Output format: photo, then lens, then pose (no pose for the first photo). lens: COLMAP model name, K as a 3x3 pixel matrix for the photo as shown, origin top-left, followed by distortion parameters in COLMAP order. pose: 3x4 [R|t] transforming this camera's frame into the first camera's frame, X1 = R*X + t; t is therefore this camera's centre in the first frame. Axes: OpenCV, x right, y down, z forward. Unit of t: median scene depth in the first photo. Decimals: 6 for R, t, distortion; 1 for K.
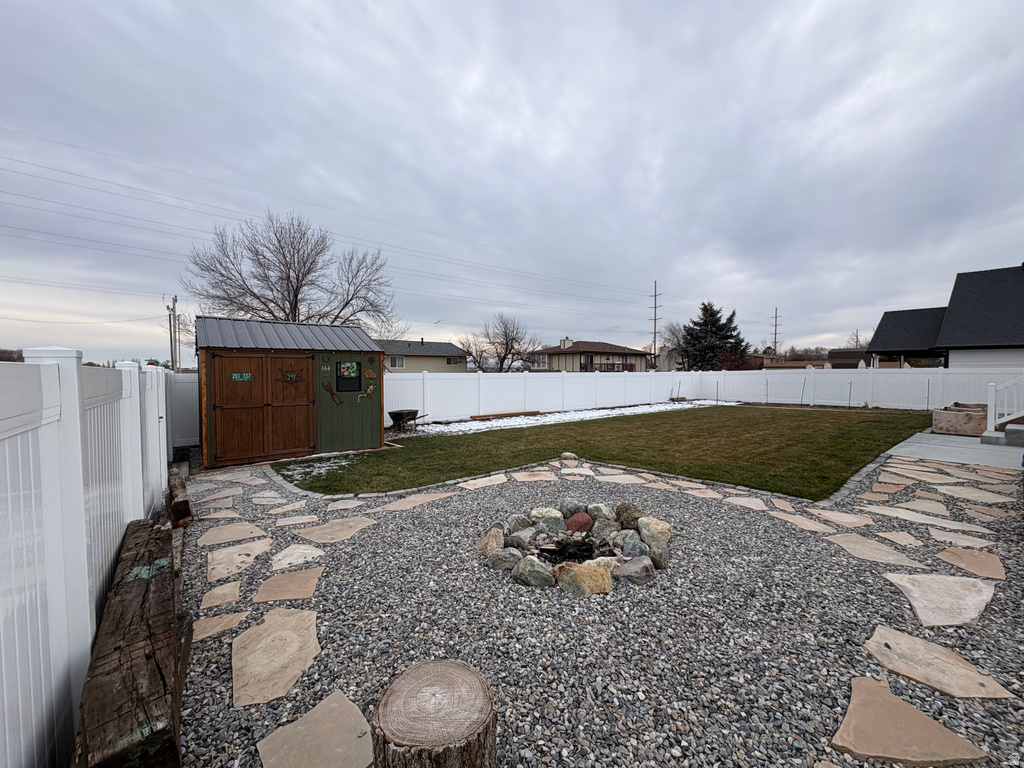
lens RADIAL K [[408.3, 0, 511.3], [0, 408.3, 382.8], [0, 0, 1]] dist [0.000178, -0.000026]
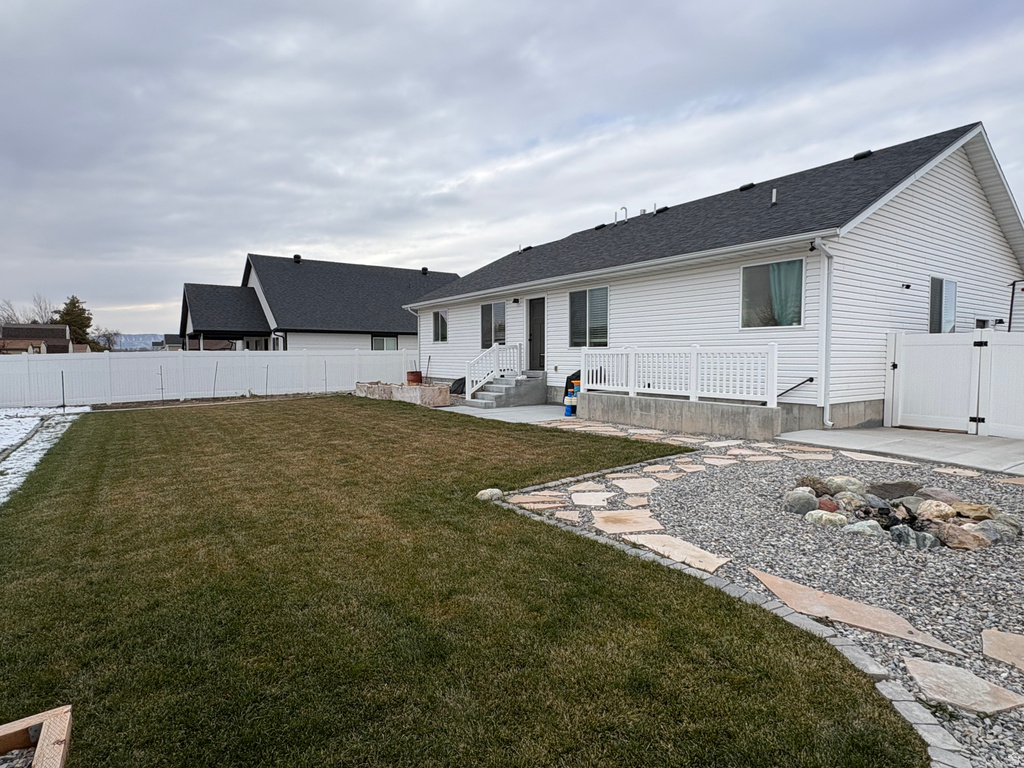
lens RADIAL K [[557.3, 0, 510.8], [0, 557.3, 386.7], [0, 0, 1]] dist [0.002613, 0.000908]
pose [[0.063735, -0.058257, 0.996265, -0.248436], [0.034528, 0.997826, 0.056139, -0.005985], [-0.997369, 0.030821, 0.065608, 0.363688]]
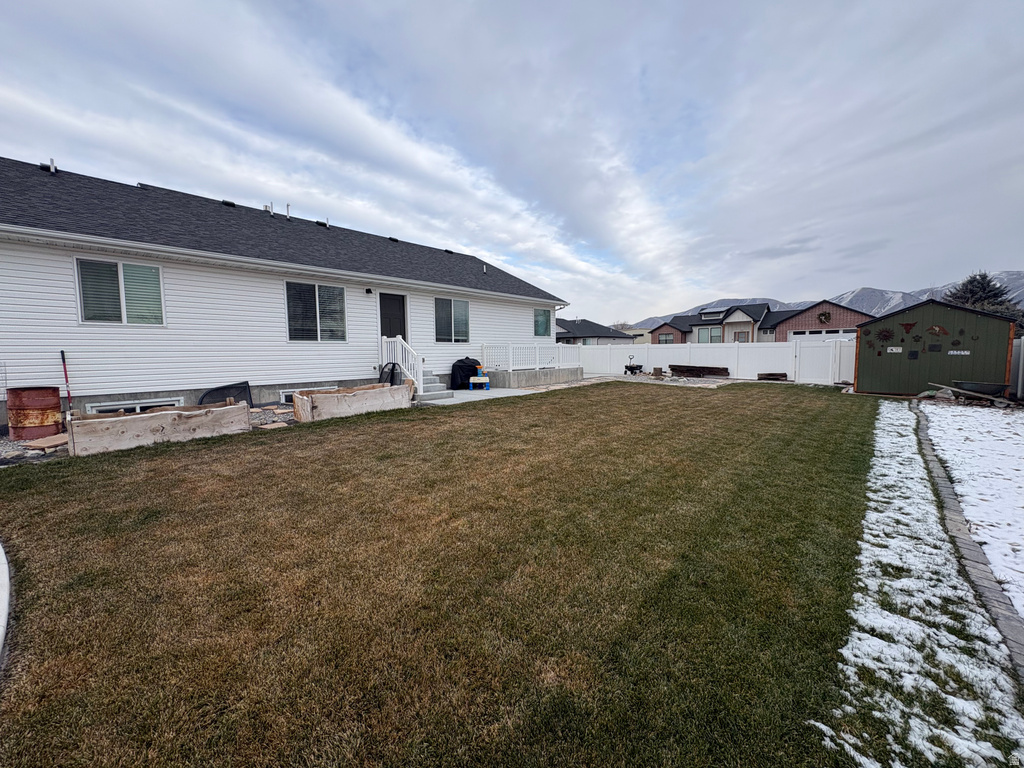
lens RADIAL K [[408.3, 0, 511.3], [0, 408.3, 382.8], [0, 0, 1]] dist [0.000178, -0.000026]
pose [[-0.986605, 0.024310, -0.161303, 0.544747], [0.007116, 0.994306, 0.106325, -0.019121], [0.162969, 0.103753, -0.981161, 1.071933]]
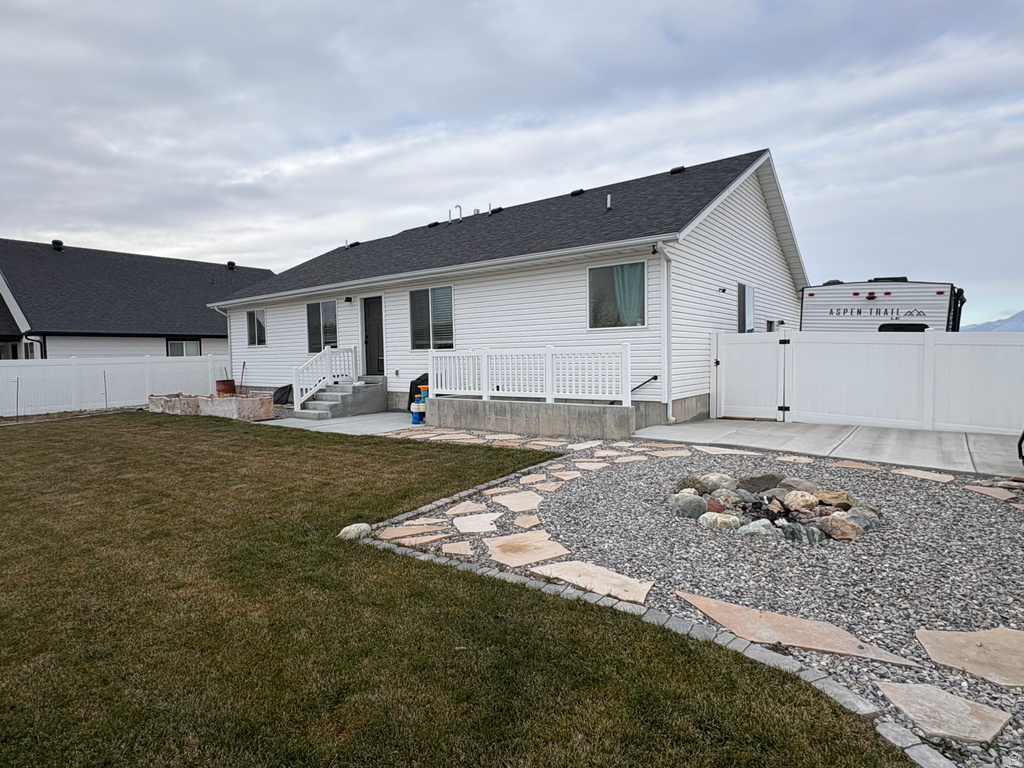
lens RADIAL K [[560.4, 0, 509.4], [0, 560.4, 381.1], [0, 0, 1]] dist [-0.000364, 0.001570]
pose [[-0.243349, -0.041773, 0.969039, -0.205185], [0.051013, 0.997138, 0.055795, -0.007880], [-0.968596, 0.063011, -0.240522, 0.386676]]
